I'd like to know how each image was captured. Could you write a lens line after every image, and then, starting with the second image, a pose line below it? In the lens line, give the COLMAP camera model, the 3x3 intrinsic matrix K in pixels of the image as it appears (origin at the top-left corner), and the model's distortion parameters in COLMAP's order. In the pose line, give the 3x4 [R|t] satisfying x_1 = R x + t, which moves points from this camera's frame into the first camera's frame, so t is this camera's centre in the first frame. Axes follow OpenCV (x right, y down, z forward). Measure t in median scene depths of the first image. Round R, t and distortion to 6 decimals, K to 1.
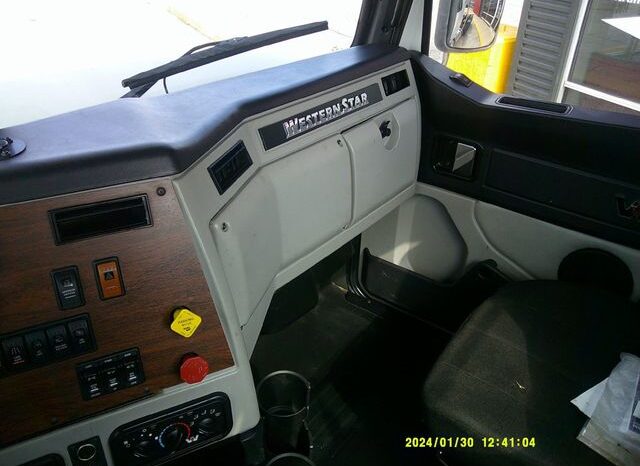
lens RADIAL K [[520.6, 0, 306.8], [0, 520.6, 233.3], [0, 0, 1]] dist [0.115891, -0.202859]
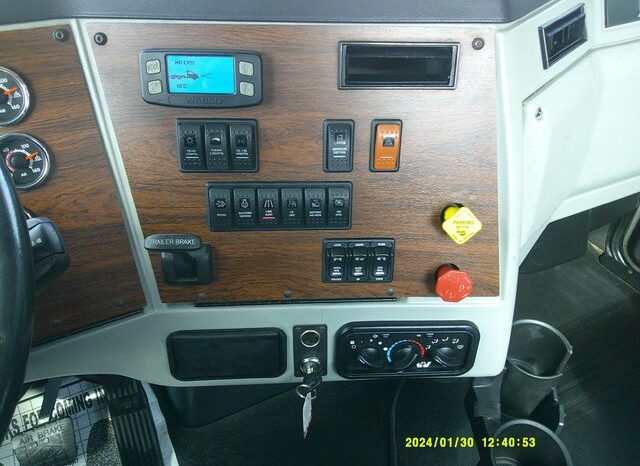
lens RADIAL K [[520.6, 0, 306.8], [0, 520.6, 233.3], [0, 0, 1]] dist [0.115891, -0.202859]
pose [[0.914677, 0.255531, -0.313162, -0.193199], [-0.213590, 0.963360, 0.162224, 0.105045], [0.343141, -0.081494, 0.935742, 0.198021]]
